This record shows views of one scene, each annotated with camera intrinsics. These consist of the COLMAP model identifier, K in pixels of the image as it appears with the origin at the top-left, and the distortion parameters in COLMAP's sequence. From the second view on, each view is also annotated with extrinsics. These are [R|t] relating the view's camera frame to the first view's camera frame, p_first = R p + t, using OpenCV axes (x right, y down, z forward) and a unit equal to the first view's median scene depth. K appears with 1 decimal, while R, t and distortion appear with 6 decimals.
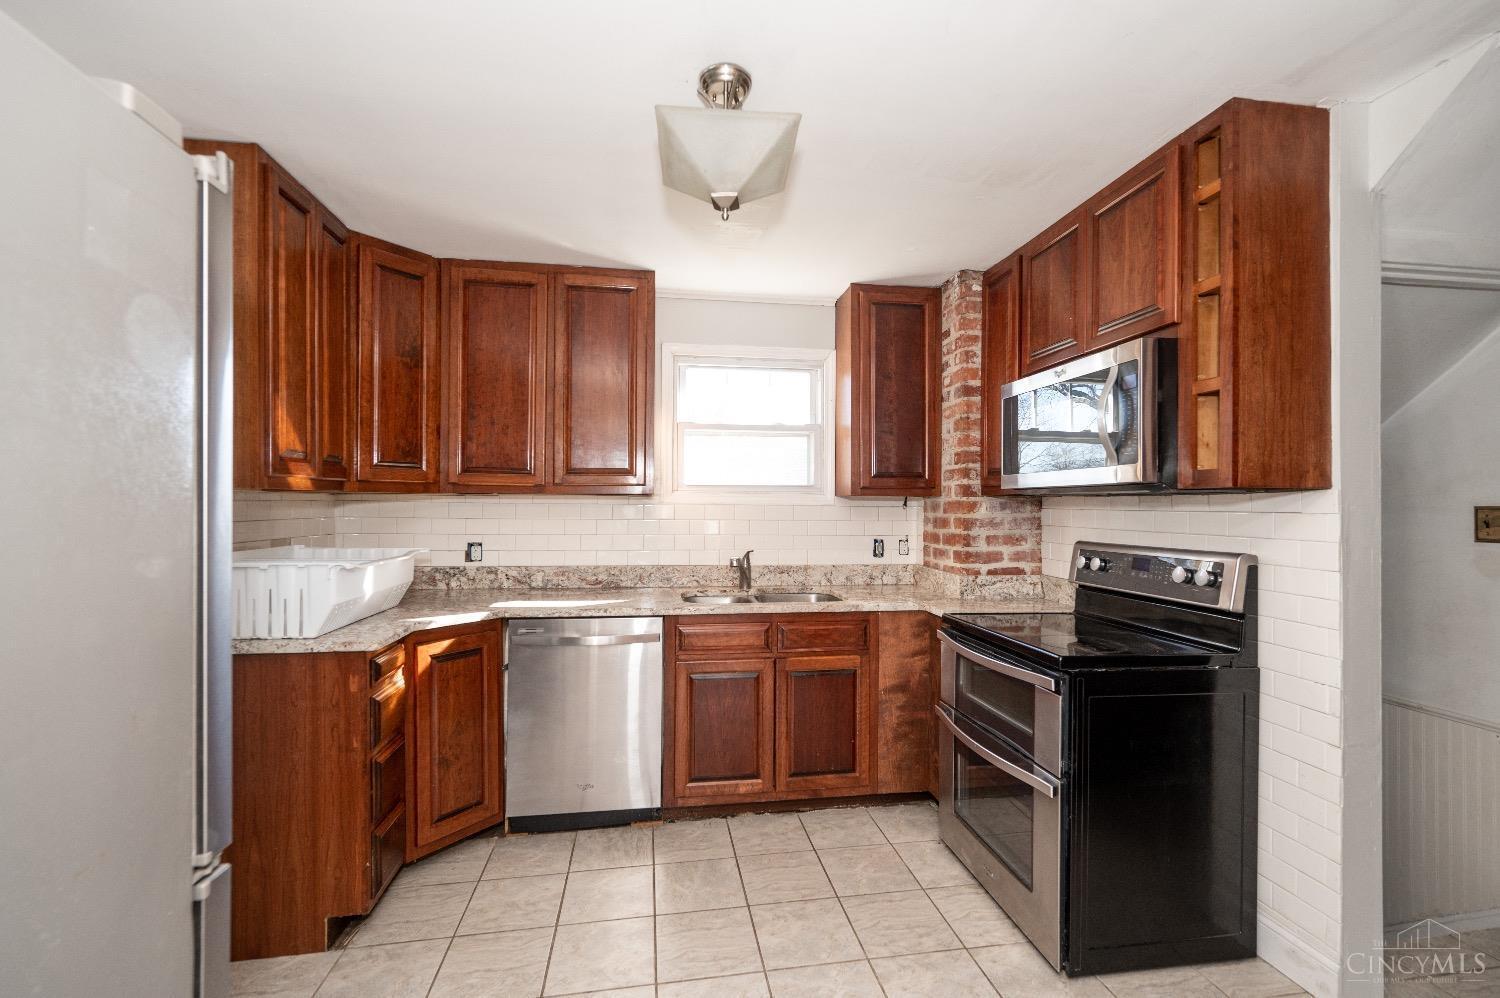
lens RADIAL K [[663.5, 0, 750.0], [0, 663.5, 499.0], [0, 0, 1]] dist [0.000536, 0.000462]
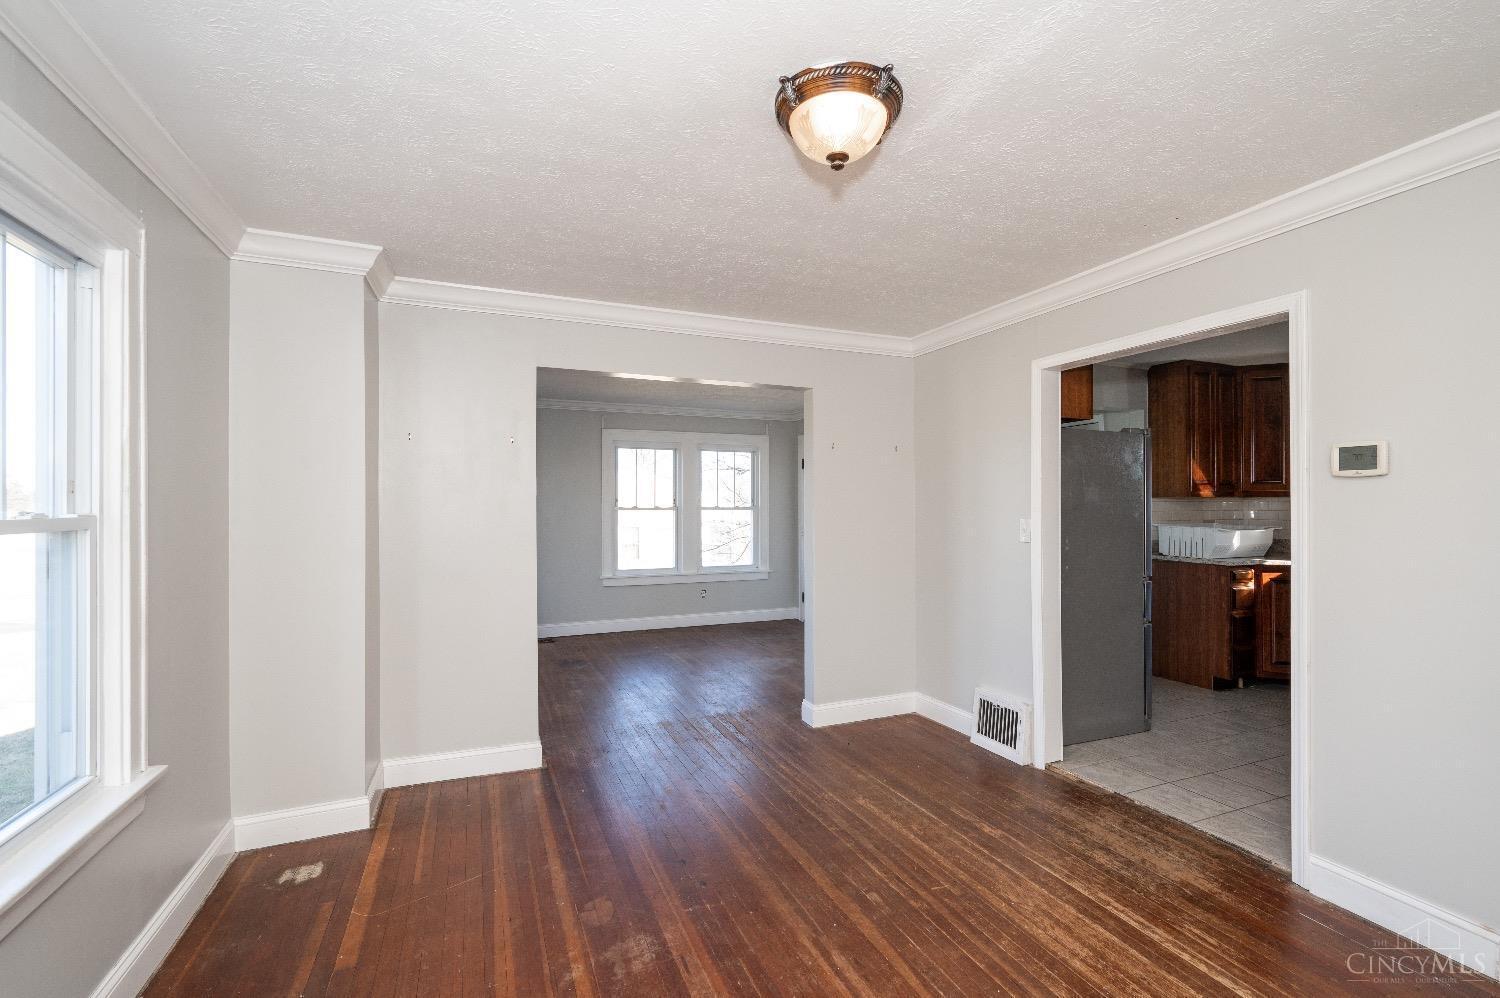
lens RADIAL K [[661.3, 0, 750.0], [0, 661.3, 499.0], [0, 0, 1]] dist [-0.000072, -0.000189]
pose [[0.235096, -0.009698, -0.971924, 0.842336], [0.011160, 0.999911, -0.007278, -0.005173], [0.971908, -0.009135, 0.235183, -0.766264]]
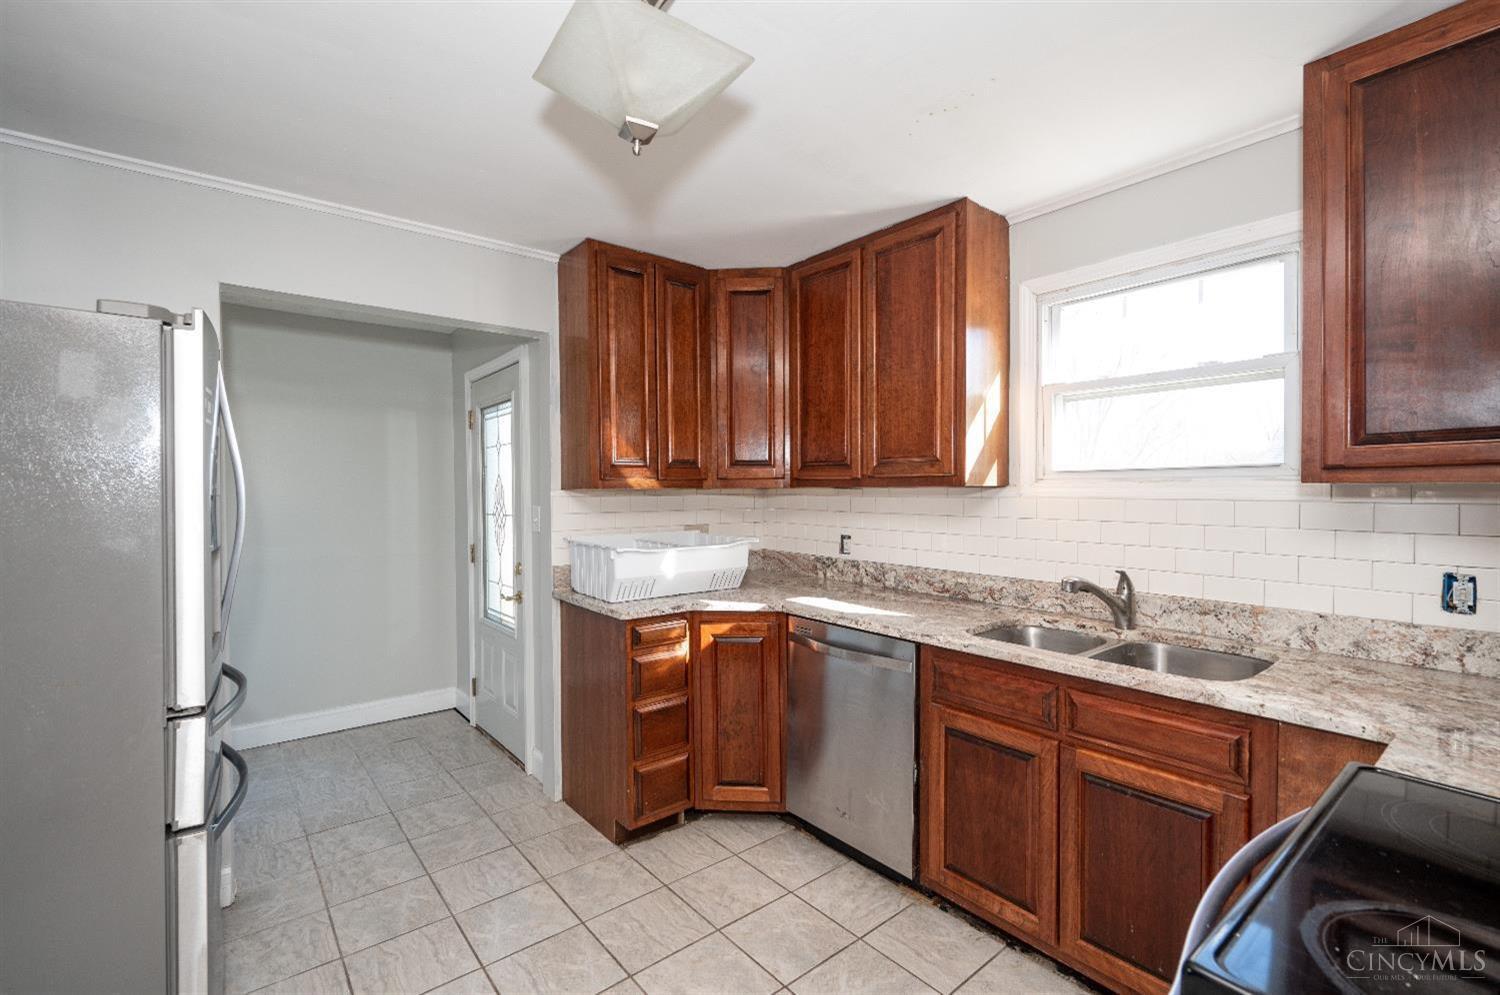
lens RADIAL K [[663.5, 0, 750.0], [0, 663.5, 497.5], [0, 0, 1]] dist [0.000536, 0.000462]
pose [[0.501431, 0.005524, -0.865180, 0.399095], [0.013768, 0.999802, 0.014363, -0.008460], [0.865088, -0.019114, 0.501255, 0.383945]]
